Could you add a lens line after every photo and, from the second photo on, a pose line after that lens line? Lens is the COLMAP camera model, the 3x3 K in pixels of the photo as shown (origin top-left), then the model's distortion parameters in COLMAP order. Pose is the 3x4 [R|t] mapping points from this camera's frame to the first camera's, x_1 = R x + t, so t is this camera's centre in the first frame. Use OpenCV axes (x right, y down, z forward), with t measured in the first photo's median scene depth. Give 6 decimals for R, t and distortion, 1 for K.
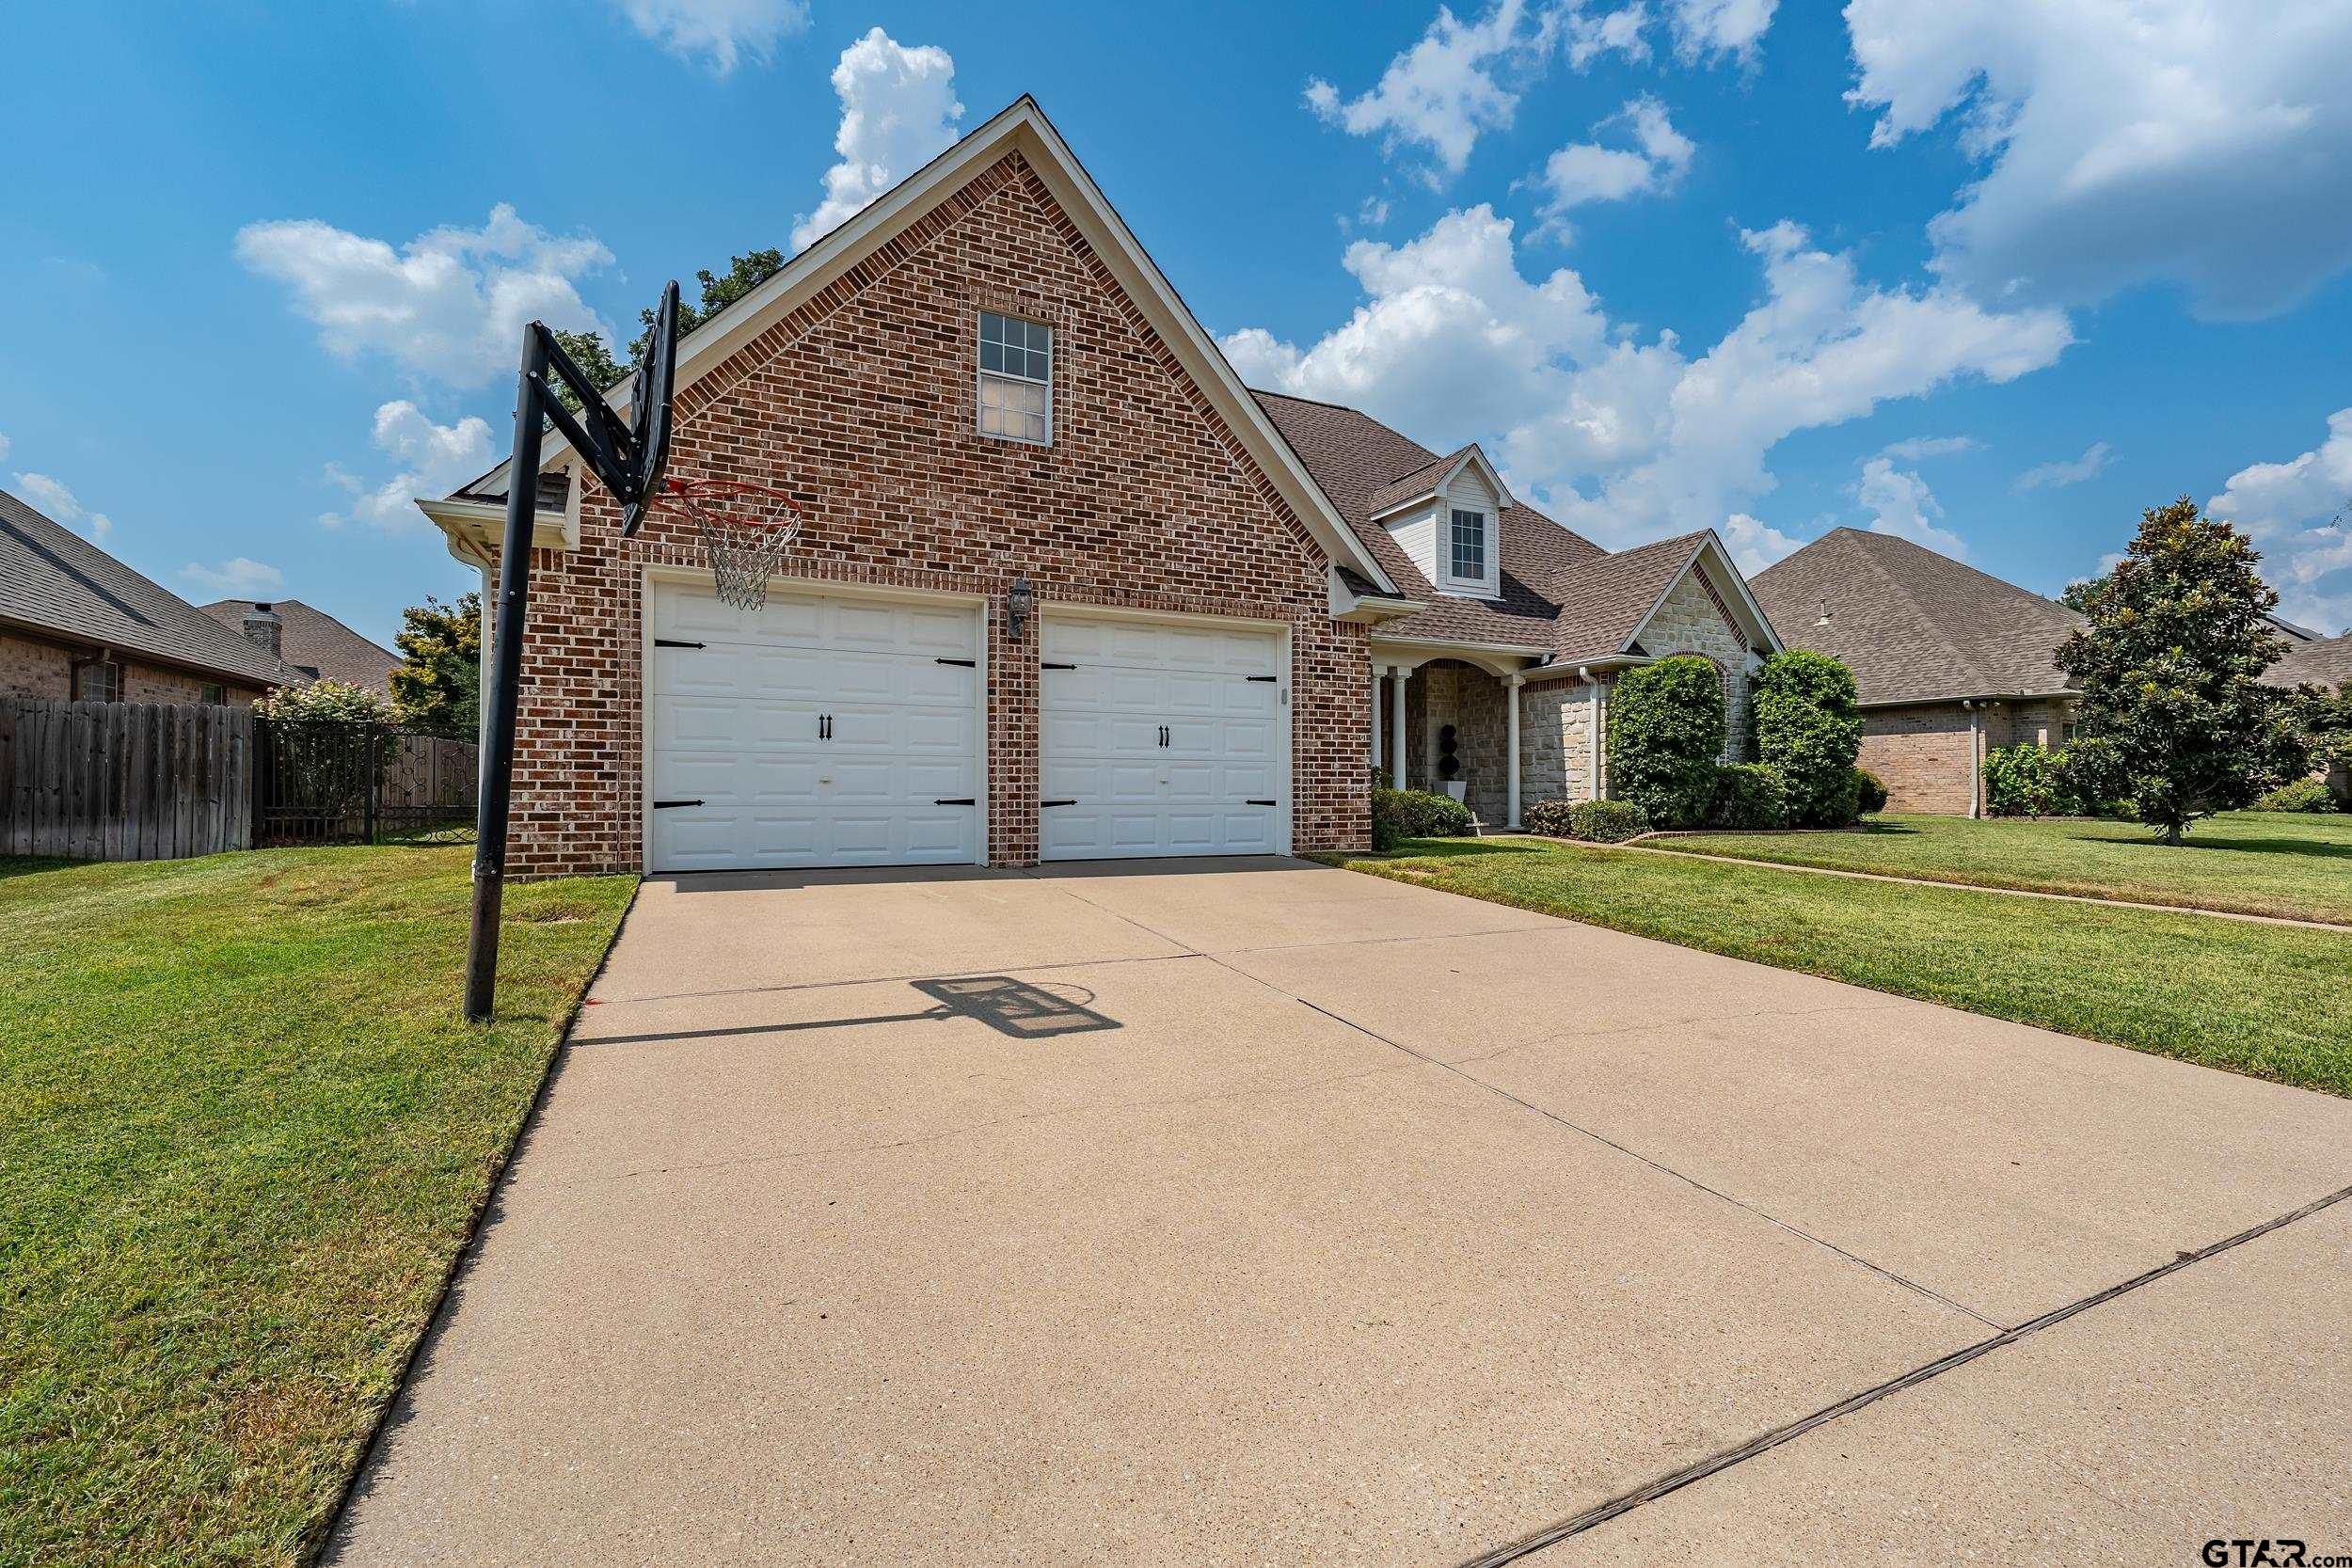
lens RADIAL K [[959.1, 0, 1171.4], [0, 959.1, 771.4], [0, 0, 1]] dist [0.001240, 0.000007]
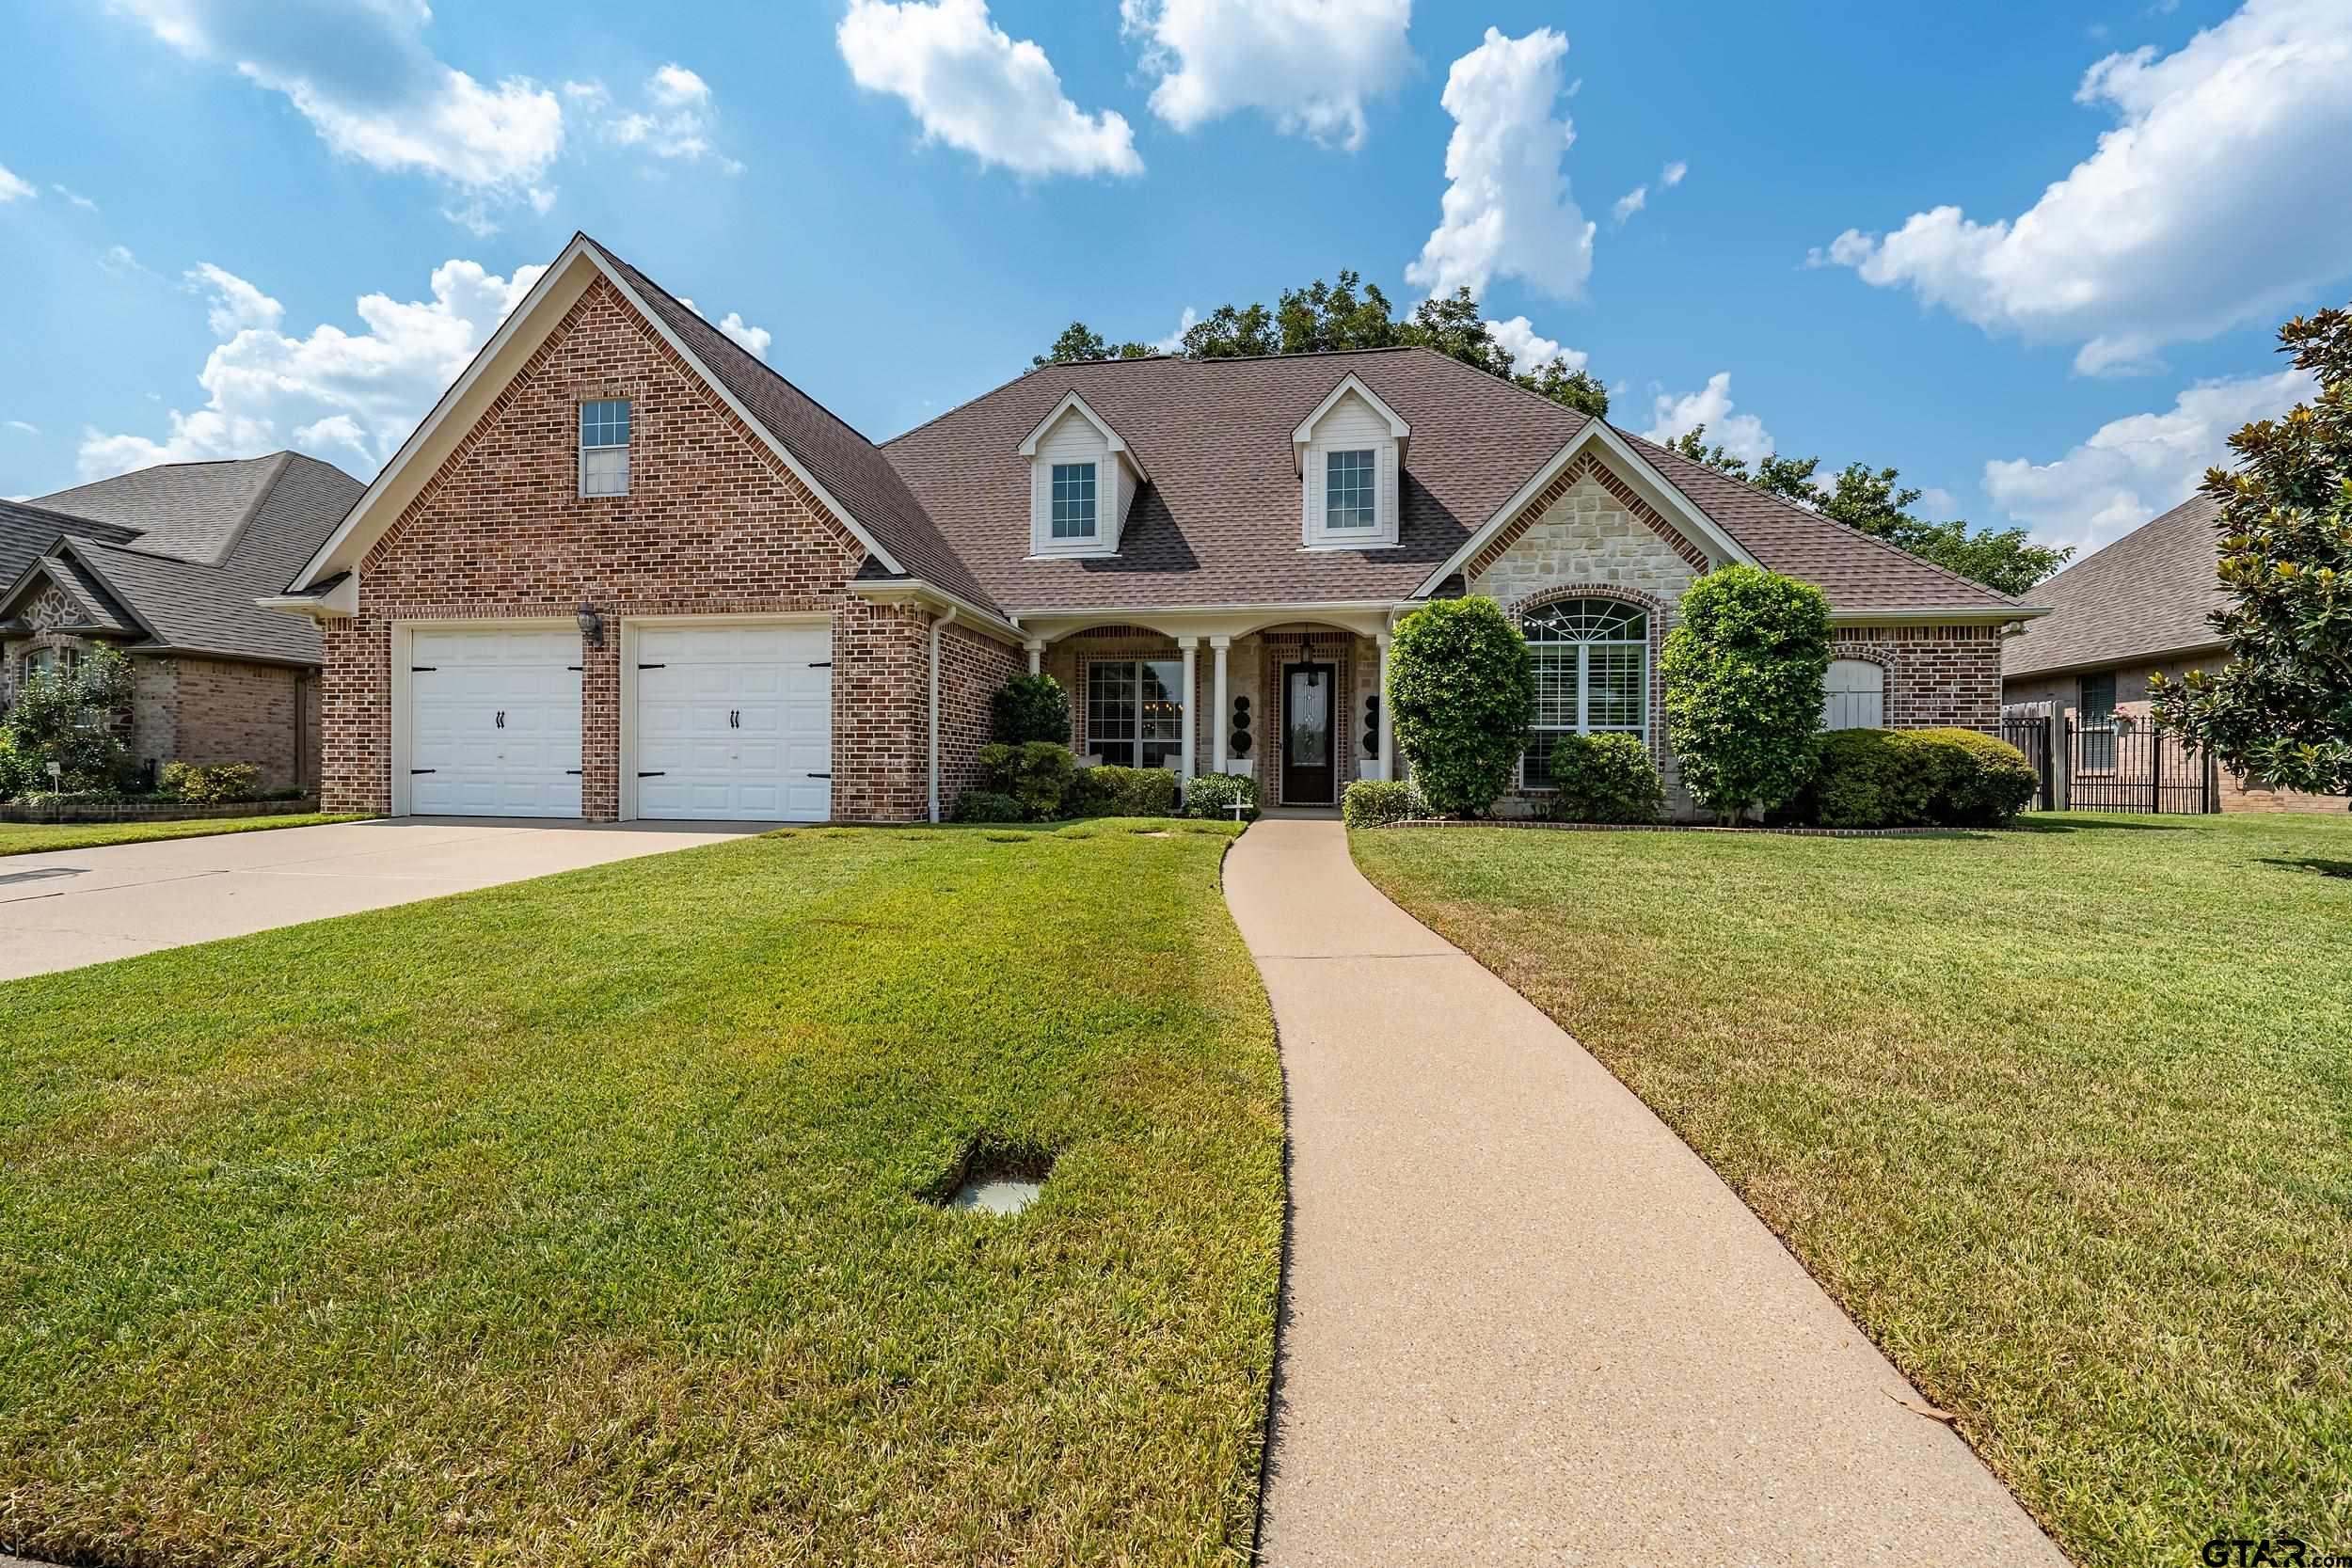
lens RADIAL K [[935.5, 0, 1178.3], [0, 935.5, 773.0], [0, 0, 1]] dist [0.000959, 0.000321]
pose [[0.827385, 0.001054, -0.561634, 1.123605], [0.003847, 0.999964, 0.007545, 0.024206], [0.561622, -0.008403, 0.827351, 0.357454]]
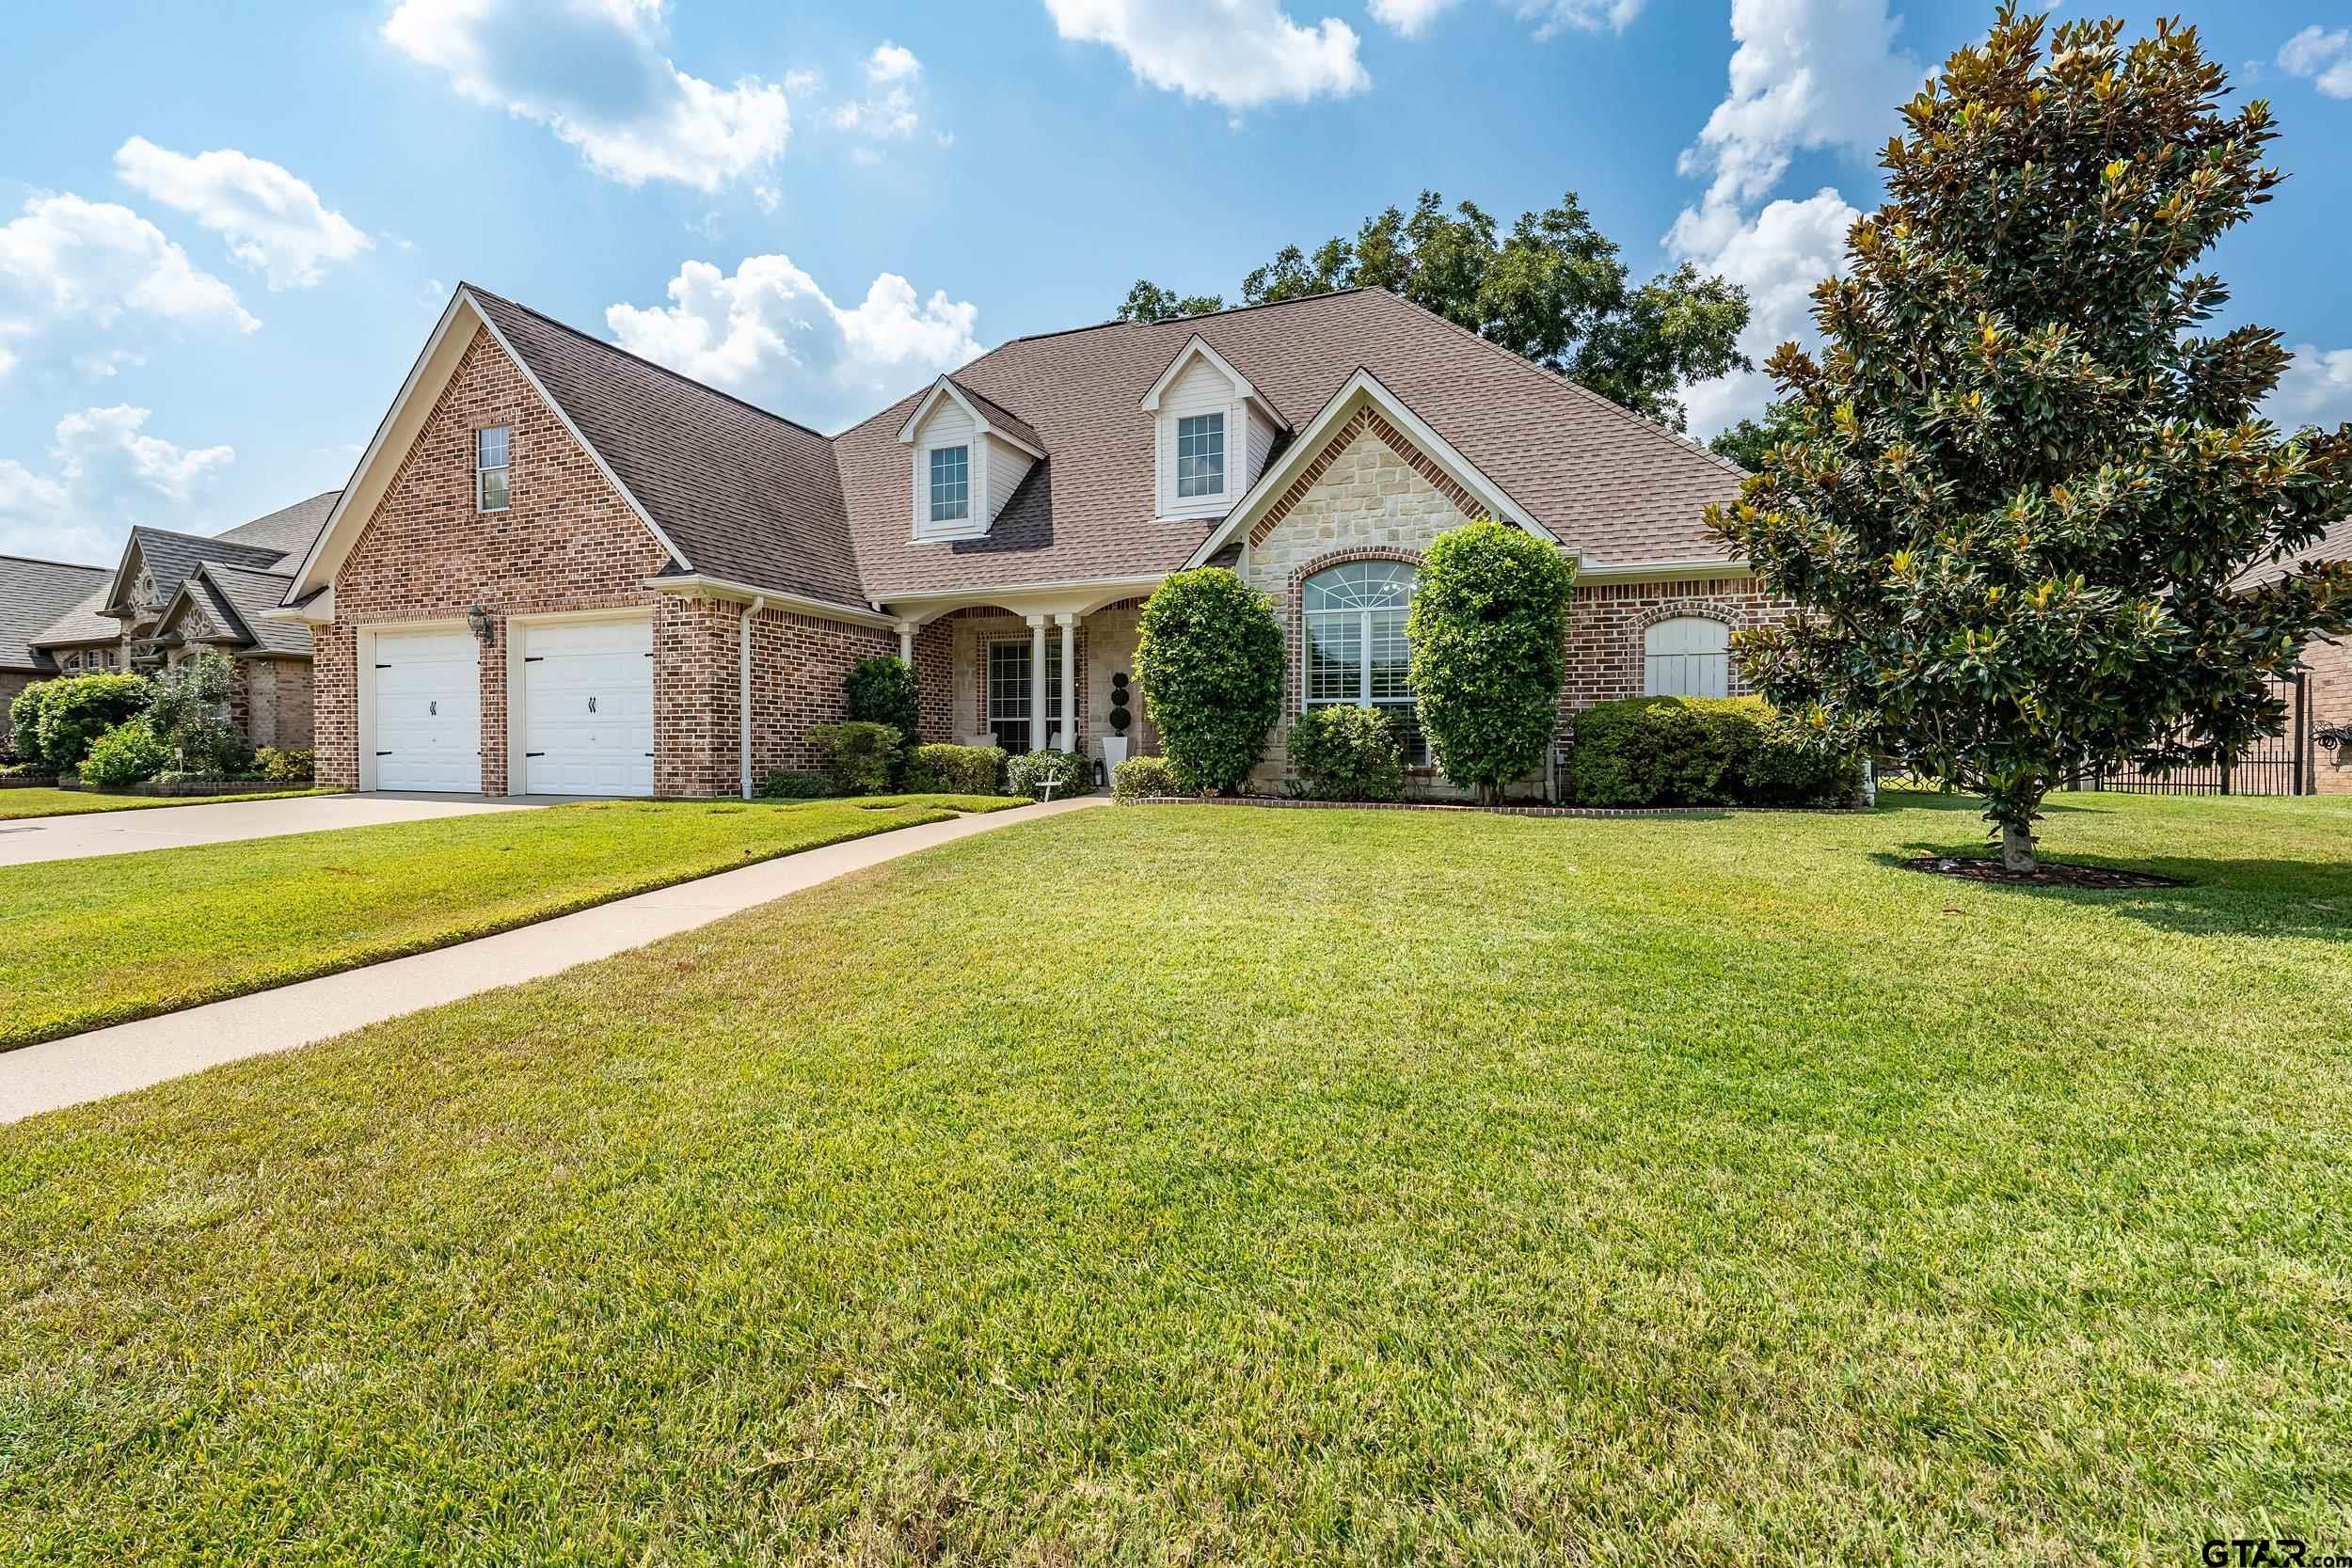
lens RADIAL K [[1016.6, 0, 1178.7], [0, 1016.6, 771.2], [0, 0, 1]] dist [0.001478, 0.000116]
pose [[0.688941, 0.009502, -0.724755, 1.611706], [0.010518, 0.999678, 0.023104, 0.032161], [0.724741, -0.023540, 0.688620, 0.630768]]
